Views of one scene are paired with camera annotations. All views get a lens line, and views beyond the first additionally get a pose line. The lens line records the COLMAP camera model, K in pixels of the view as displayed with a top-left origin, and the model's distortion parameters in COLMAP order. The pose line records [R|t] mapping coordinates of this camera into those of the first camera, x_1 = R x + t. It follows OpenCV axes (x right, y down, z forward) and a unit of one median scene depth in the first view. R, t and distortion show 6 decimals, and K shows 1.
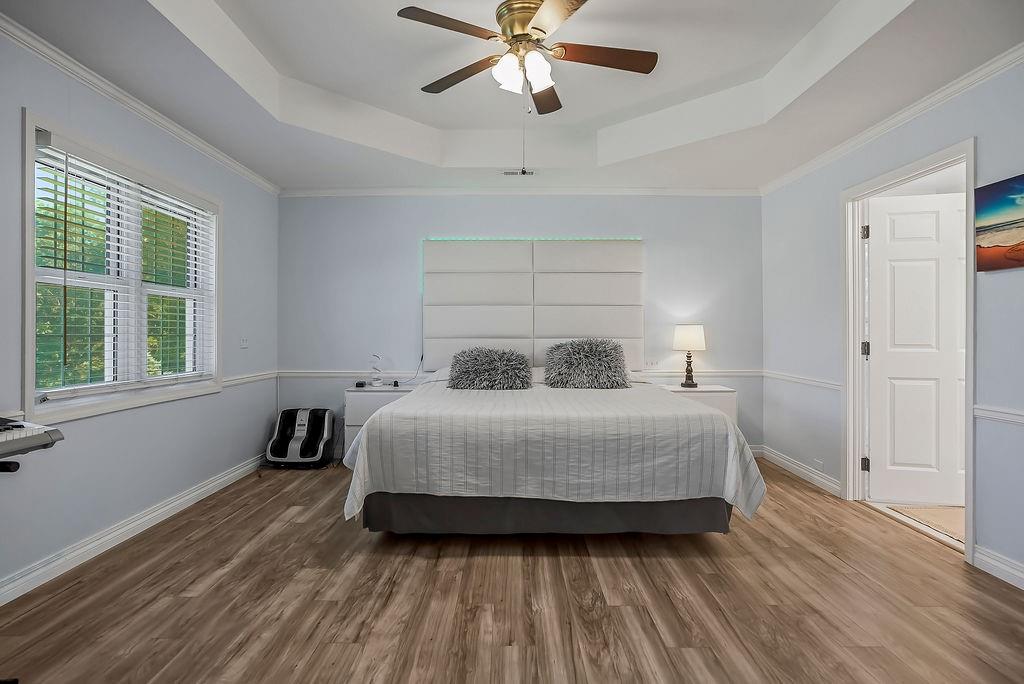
lens RADIAL K [[519.5, 0, 511.8], [0, 519.5, 334.4], [0, 0, 1]] dist [-0.016028, 0.001991]
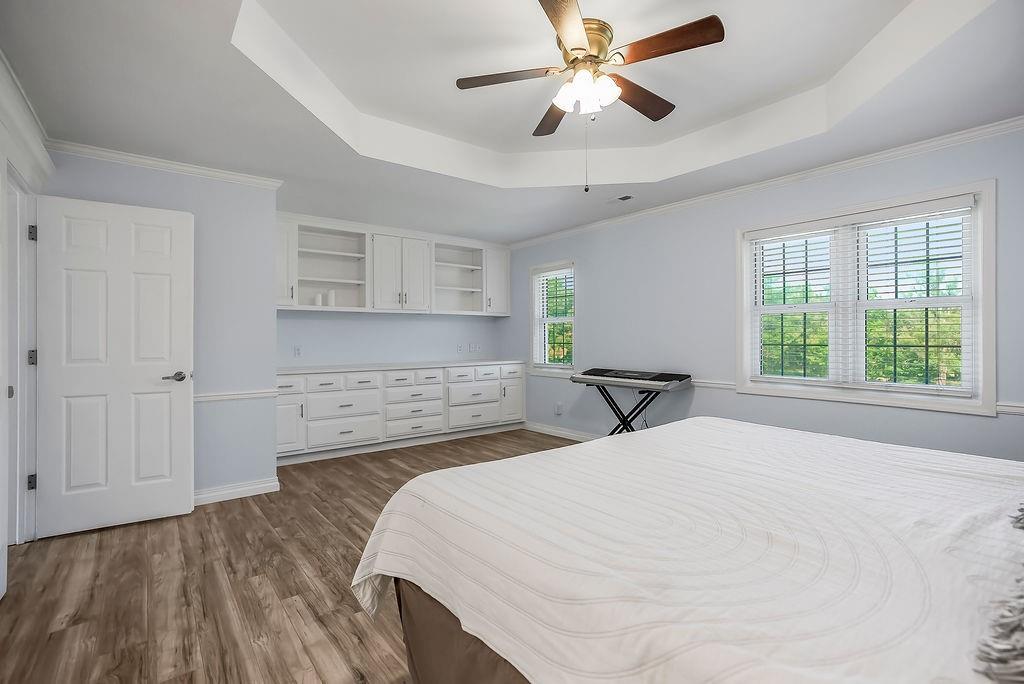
lens RADIAL K [[475.2, 0, 509.9], [0, 475.2, 337.6], [0, 0, 1]] dist [-0.033727, 0.013275]
pose [[-0.791677, -0.001442, -0.610938, 0.688074], [0.002502, 0.999981, -0.005602, -0.011745], [0.610935, -0.005964, -0.791659, 1.576173]]
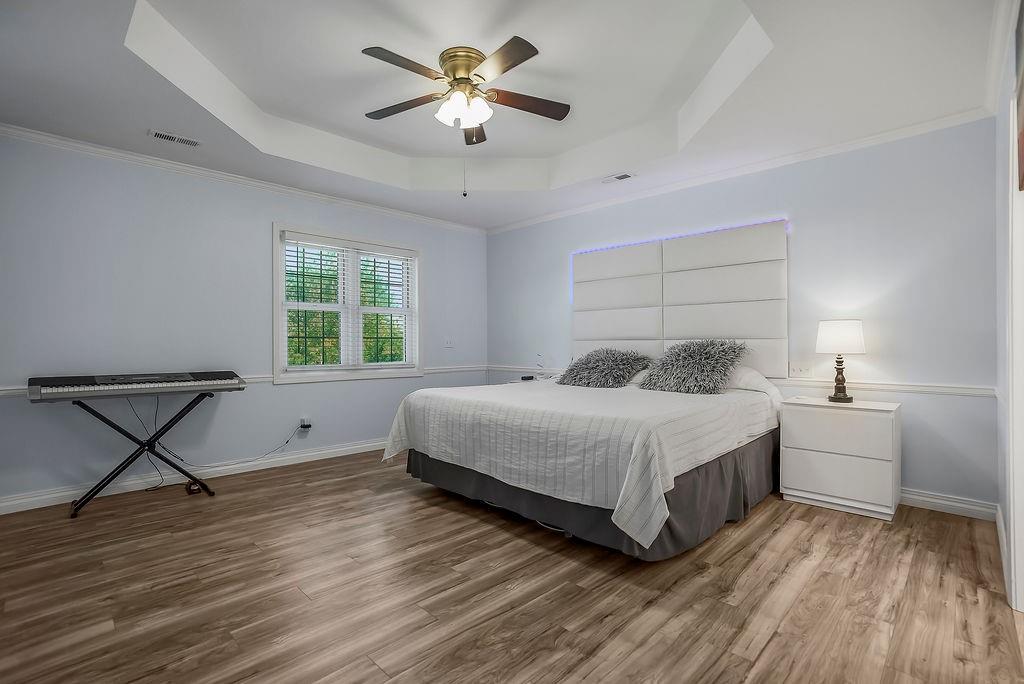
lens RADIAL K [[475.2, 0, 513.4], [0, 475.2, 348.8], [0, 0, 1]] dist [-0.033727, 0.013275]
pose [[0.710829, 0.003587, -0.703355, 0.828671], [0.002579, 0.999967, 0.007707, 0.029746], [0.703360, -0.007292, 0.710797, 0.298806]]
